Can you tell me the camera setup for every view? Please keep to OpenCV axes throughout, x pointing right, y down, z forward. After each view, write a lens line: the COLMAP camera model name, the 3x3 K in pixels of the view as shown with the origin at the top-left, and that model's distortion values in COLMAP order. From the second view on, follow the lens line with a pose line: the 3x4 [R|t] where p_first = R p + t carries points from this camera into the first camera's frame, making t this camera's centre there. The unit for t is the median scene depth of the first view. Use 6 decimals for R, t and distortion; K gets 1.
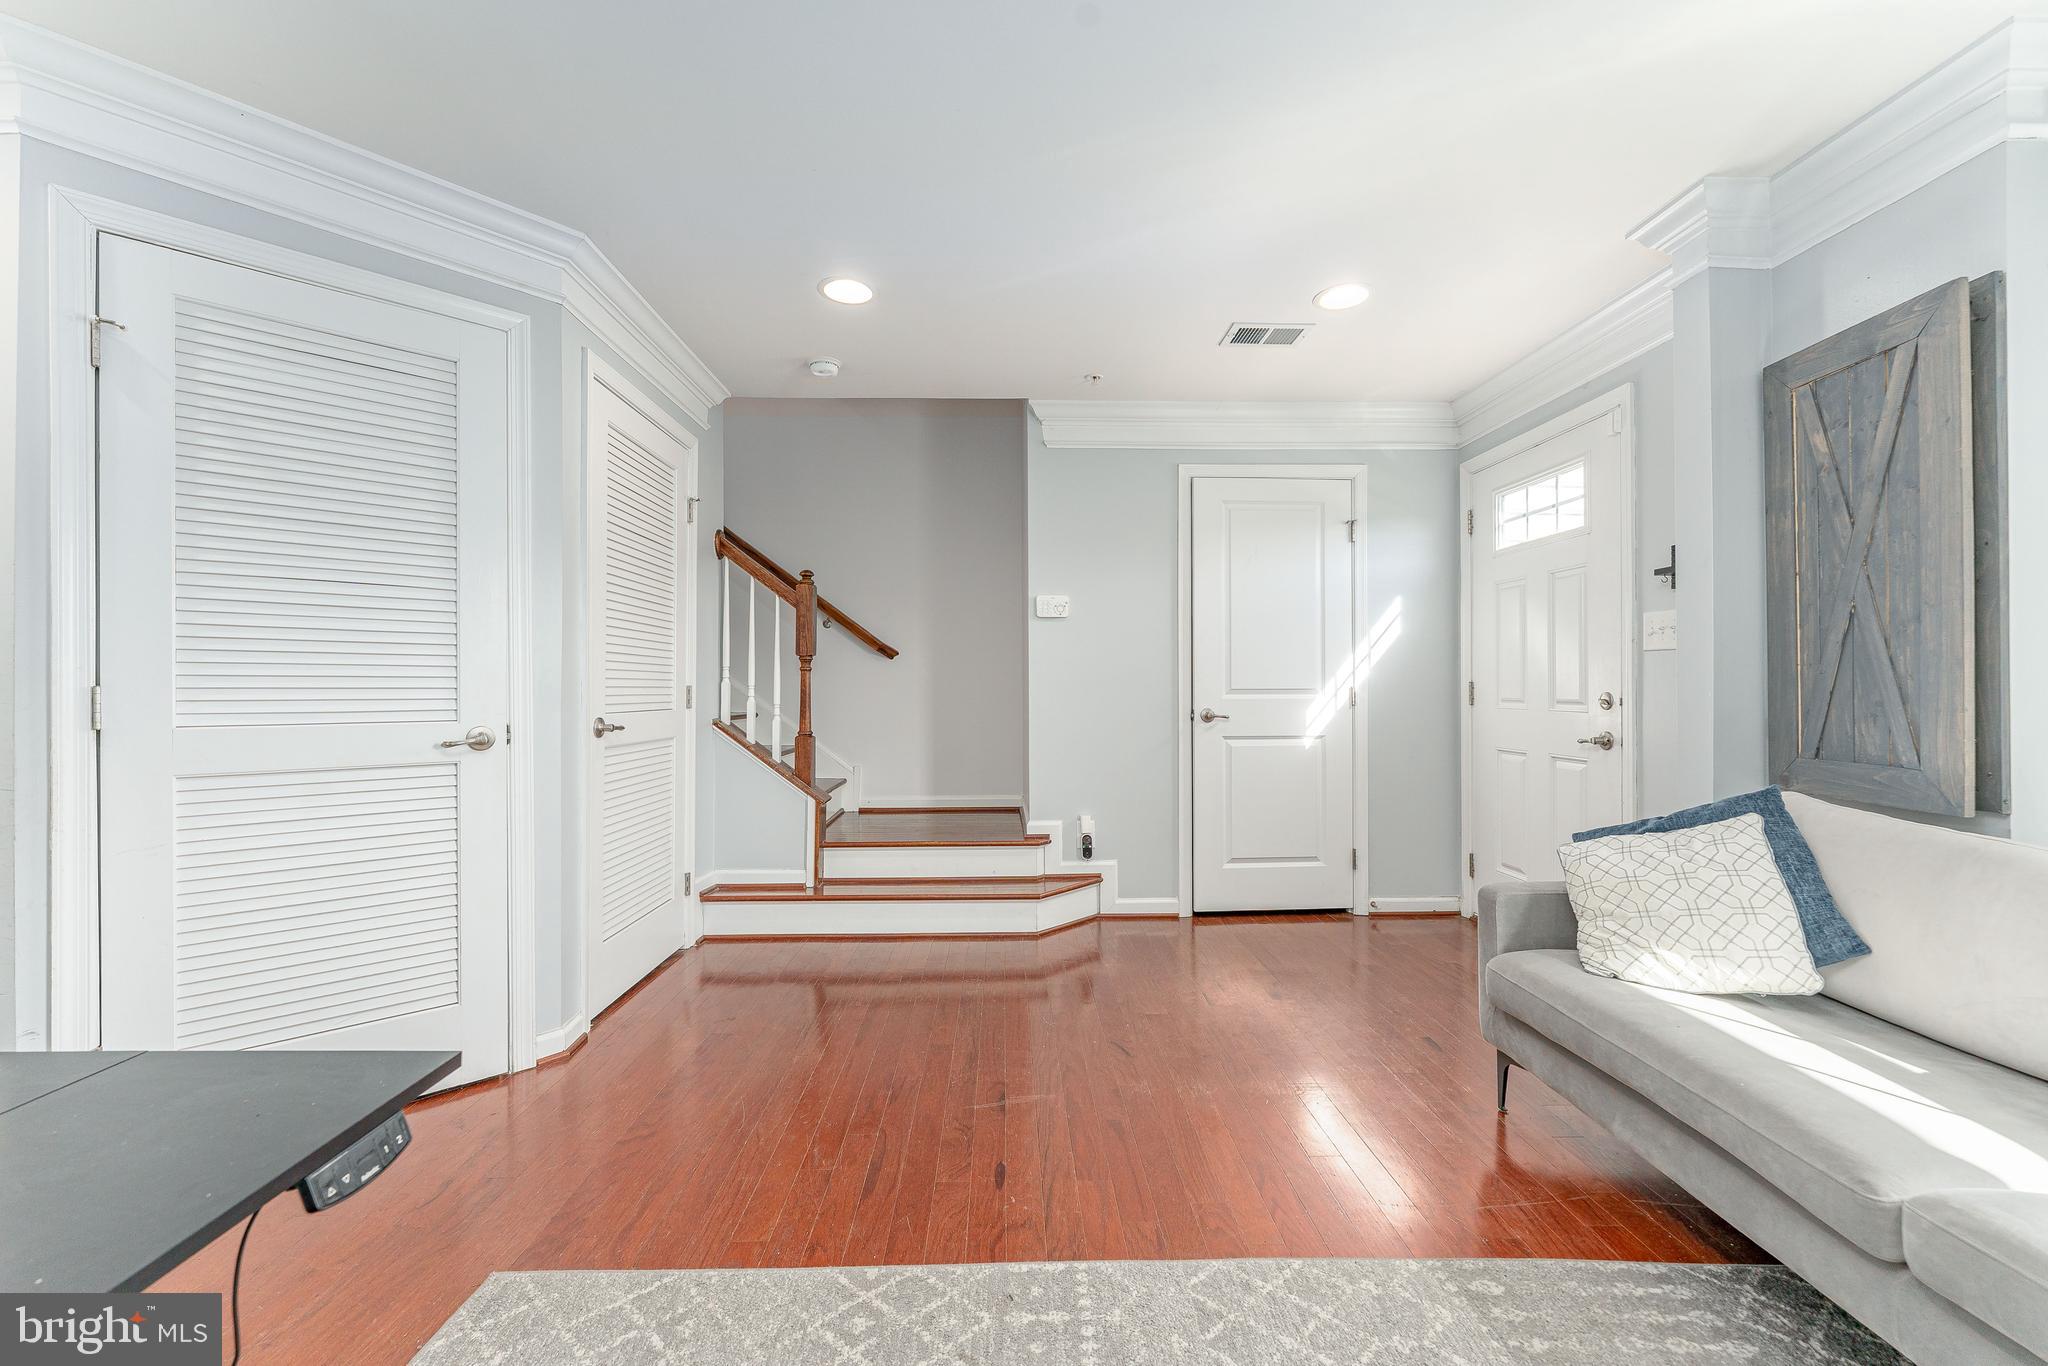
lens RADIAL K [[828.9, 0, 1021.6], [0, 828.9, 686.1], [0, 0, 1]] dist [-0.002969, 0.000020]
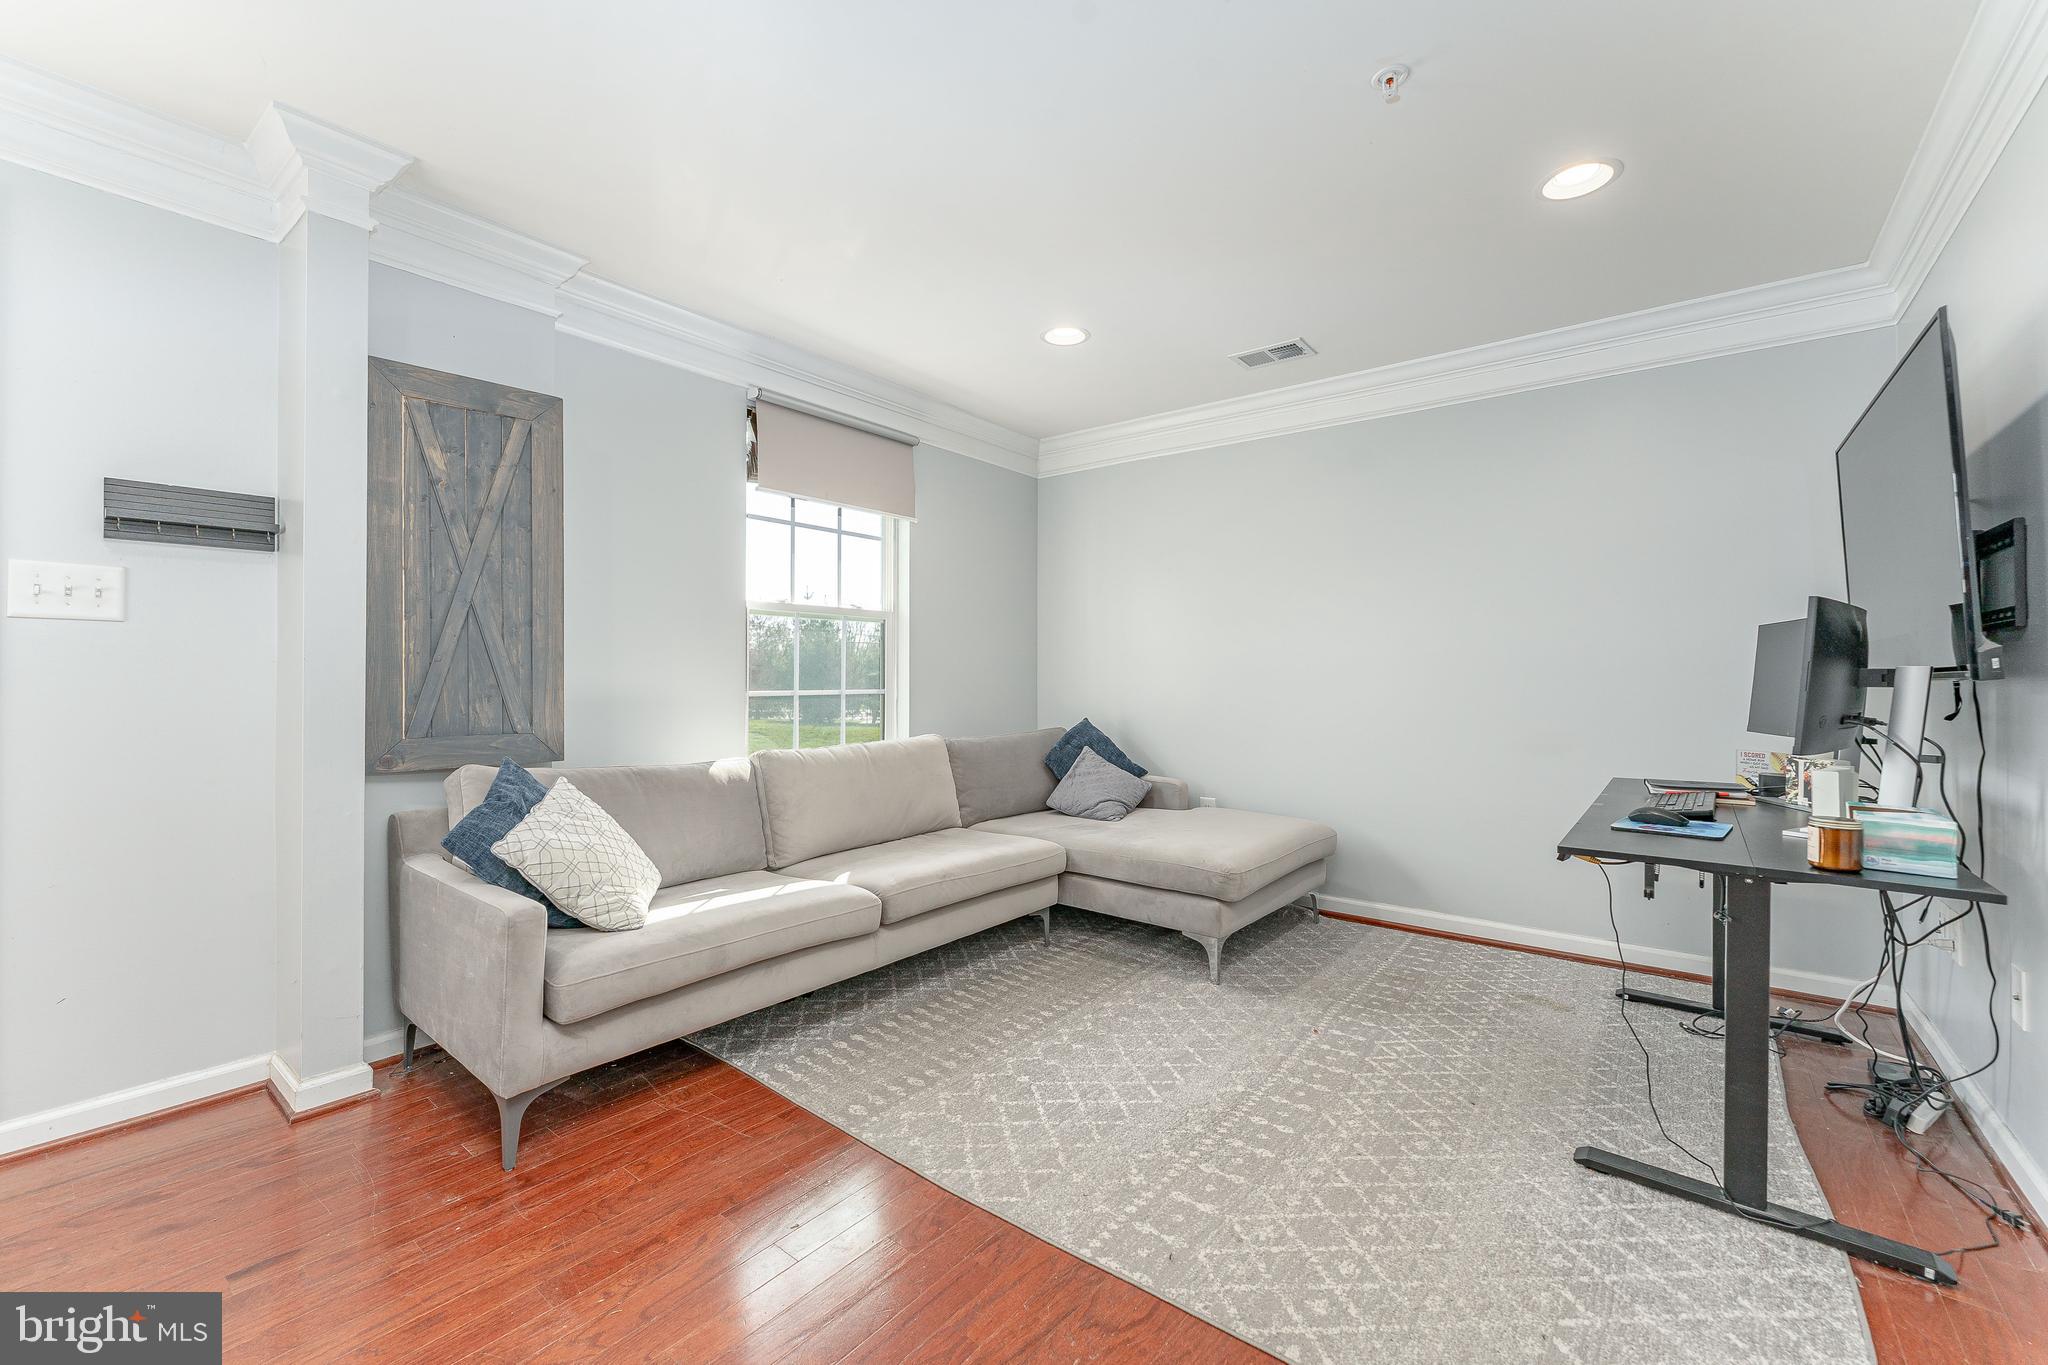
lens RADIAL K [[828.9, 0, 1019.1], [0, 828.9, 671.3], [0, 0, 1]] dist [-0.002969, 0.000020]
pose [[-0.772443, 0.002912, 0.635078, -0.501873], [-0.001283, 0.999980, -0.006146, 0.004879], [-0.635083, -0.005562, -0.772424, 1.824479]]
